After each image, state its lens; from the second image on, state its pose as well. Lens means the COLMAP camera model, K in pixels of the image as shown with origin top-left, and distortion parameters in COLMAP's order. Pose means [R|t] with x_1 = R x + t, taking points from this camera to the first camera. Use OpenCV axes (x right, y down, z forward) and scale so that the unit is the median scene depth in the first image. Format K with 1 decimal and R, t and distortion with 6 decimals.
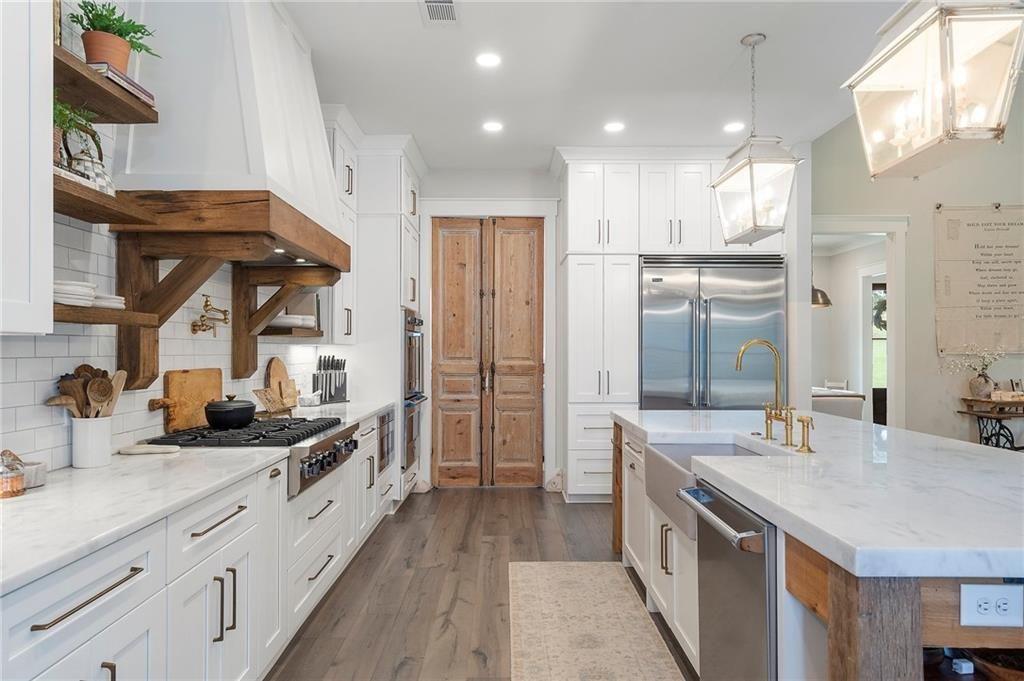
lens RADIAL K [[630.3, 0, 508.8], [0, 630.3, 346.3], [0, 0, 1]] dist [0.007829, 0.003132]
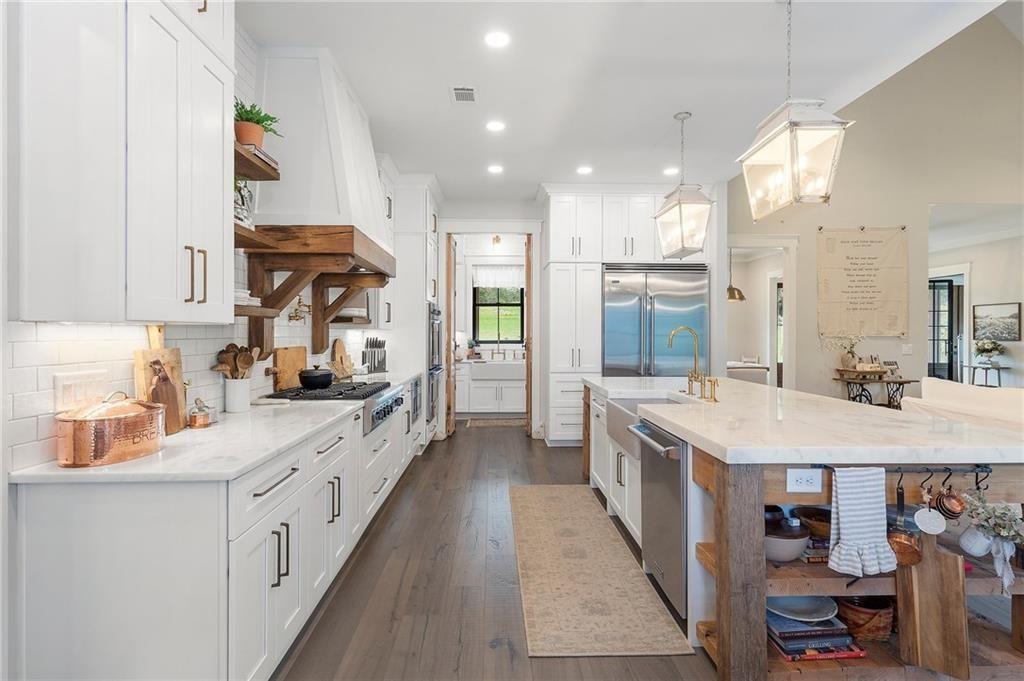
lens RADIAL K [[508.9, 0, 509.7], [0, 508.9, 335.1], [0, 0, 1]] dist [0.005194, 0.001271]
pose [[0.999659, 0.000572, 0.026119, -0.029695], [-0.000827, 0.999952, 0.009747, -0.001857], [-0.026113, -0.009766, 0.999611, -0.130636]]
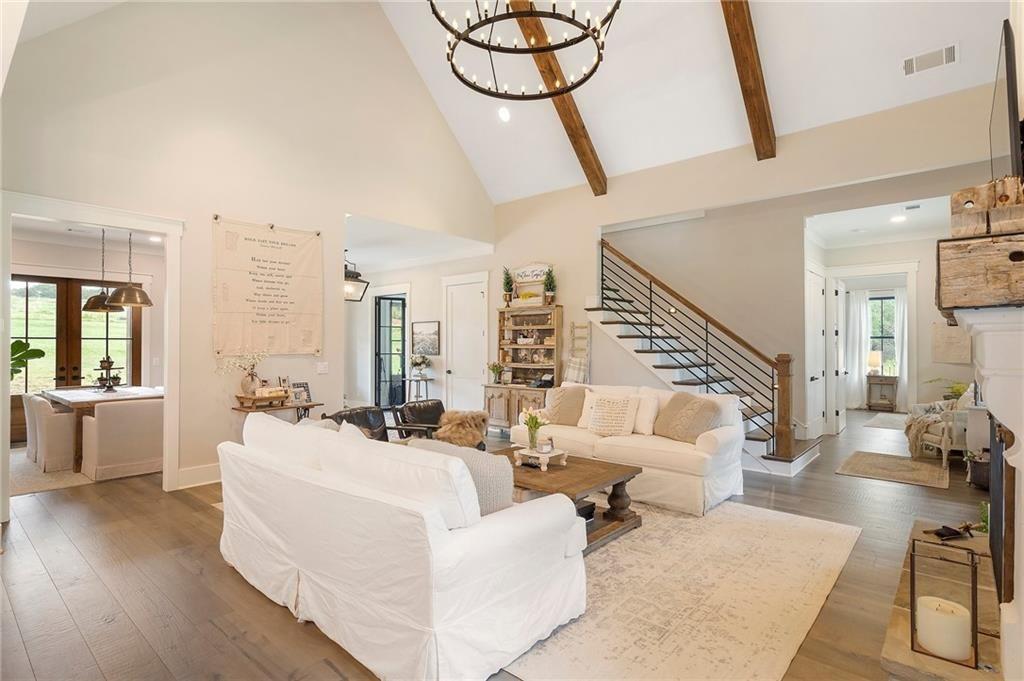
lens RADIAL K [[508.9, 0, 512.5], [0, 508.9, 340.0], [0, 0, 1]] dist [0.005194, 0.001271]
pose [[0.670046, 0.005897, 0.742296, 0.597630], [-0.003371, 0.999982, -0.004902, -0.018284], [-0.742312, 0.000782, 0.670054, 0.084901]]
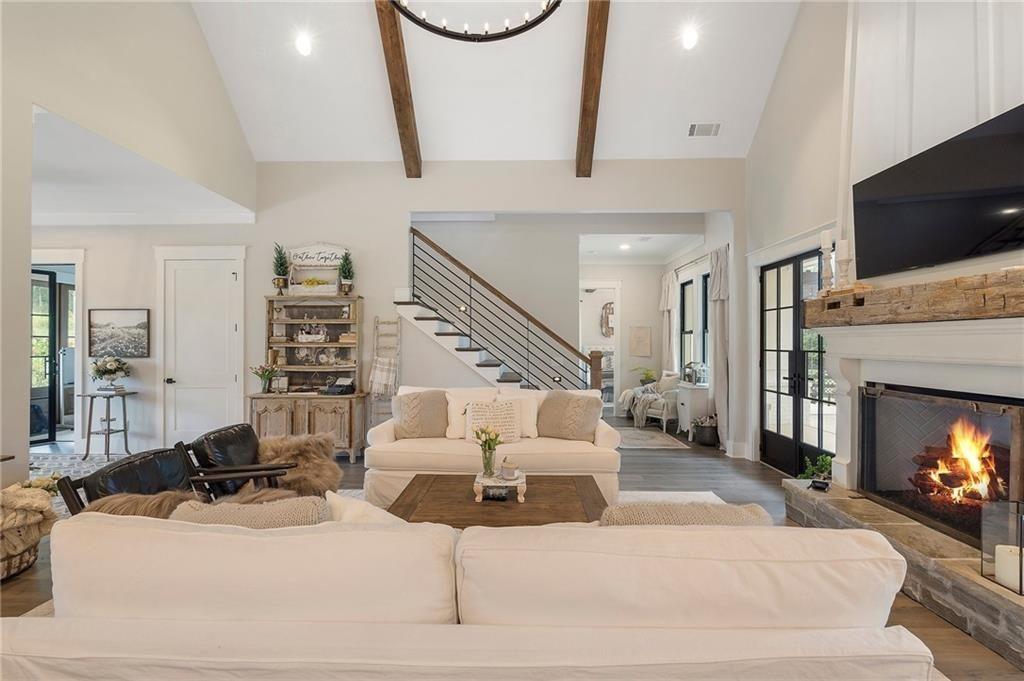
lens RADIAL K [[471.1, 0, 506.4], [0, 471.1, 338.3], [0, 0, 1]] dist [-0.004352, -0.000349]
pose [[0.040675, 0.007704, 0.999143, 0.648326], [-0.005152, 0.999959, -0.007500, -0.015614], [-0.999159, -0.004843, 0.040713, 0.699776]]
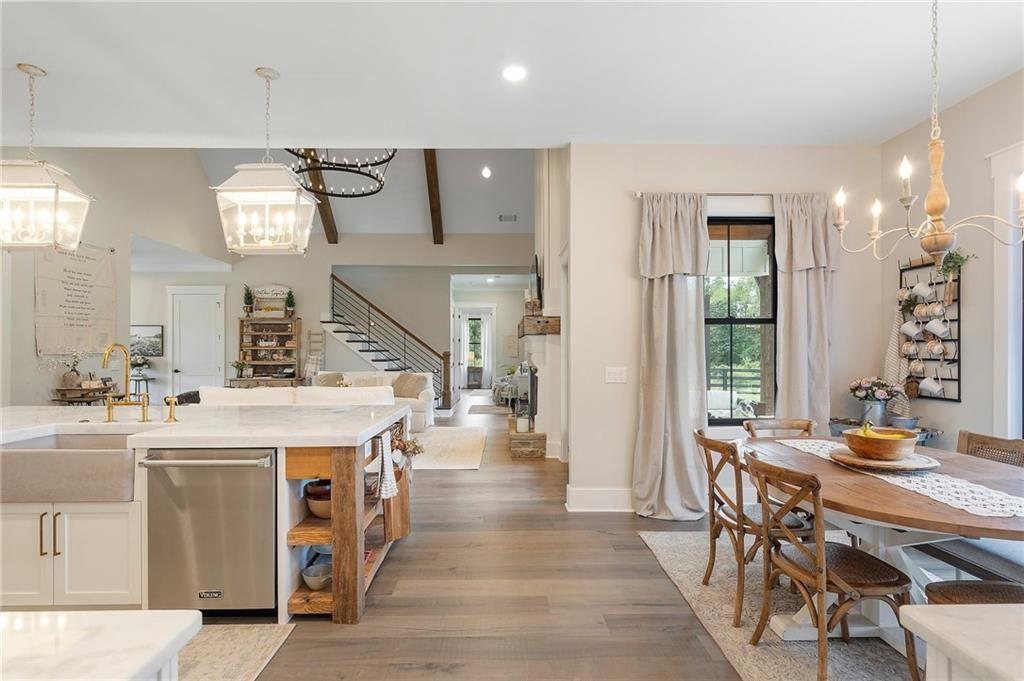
lens RADIAL K [[508.9, 0, 505.0], [0, 508.9, 345.3], [0, 0, 1]] dist [0.005194, 0.001271]
pose [[0.006695, 0.007973, 0.999946, -0.466831], [-0.003760, 0.999961, -0.007948, -0.000397], [-0.999971, -0.003706, 0.006725, 0.155821]]
